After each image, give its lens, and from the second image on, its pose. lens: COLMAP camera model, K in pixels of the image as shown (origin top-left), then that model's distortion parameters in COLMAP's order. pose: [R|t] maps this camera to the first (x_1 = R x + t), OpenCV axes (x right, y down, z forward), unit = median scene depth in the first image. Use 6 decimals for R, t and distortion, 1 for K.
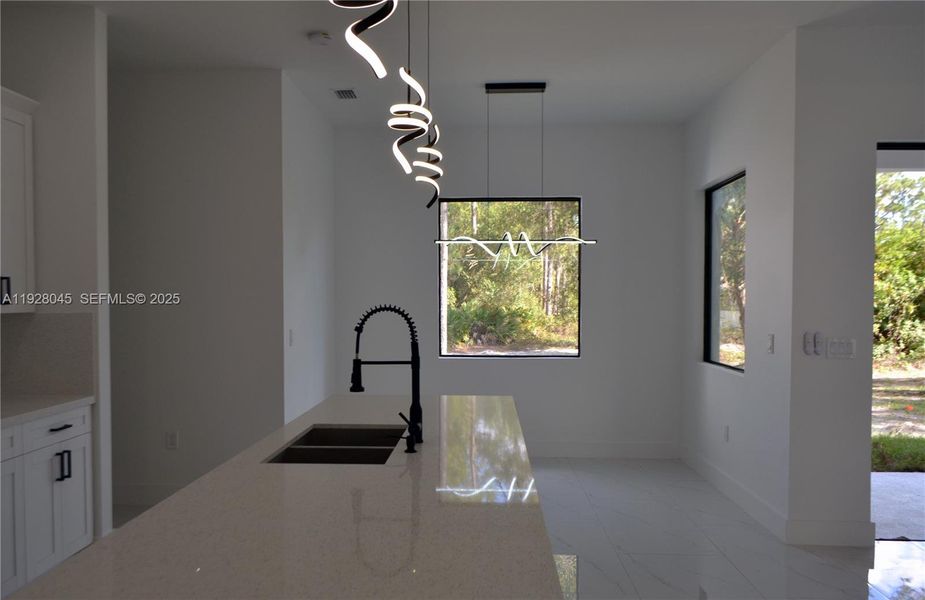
lens RADIAL K [[784.7, 0, 462.3], [0, 784.7, 318.3], [0, 0, 1]] dist [-0.002511, 0.001104]
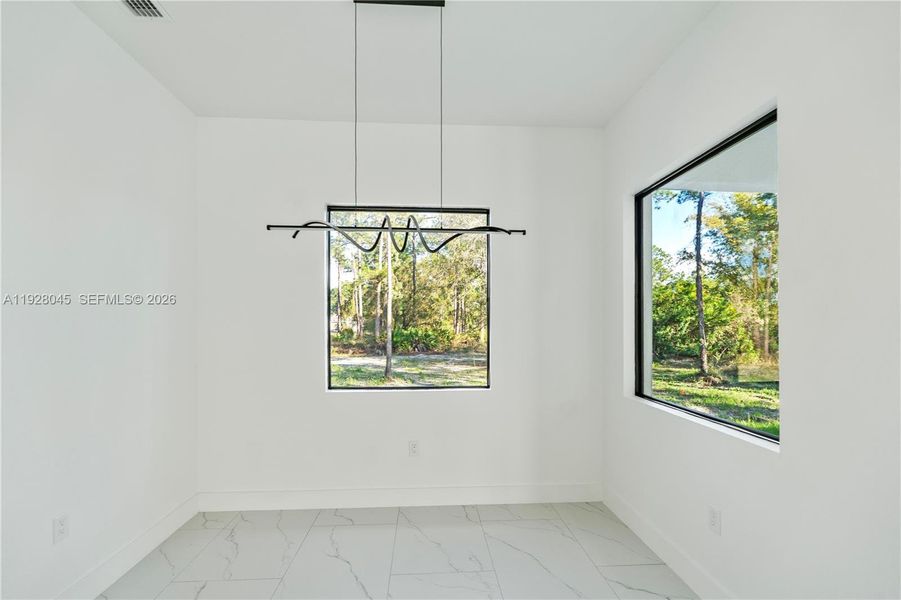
lens RADIAL K [[393.9, 0, 450.5], [0, 393.9, 300.0], [0, 0, 1]] dist [-0.004604, -0.000221]
pose [[0.995039, 0.006485, 0.099276, 0.097378], [0.002327, 0.996083, -0.088390, -0.017831], [-0.099460, 0.088182, 0.991126, 0.881143]]
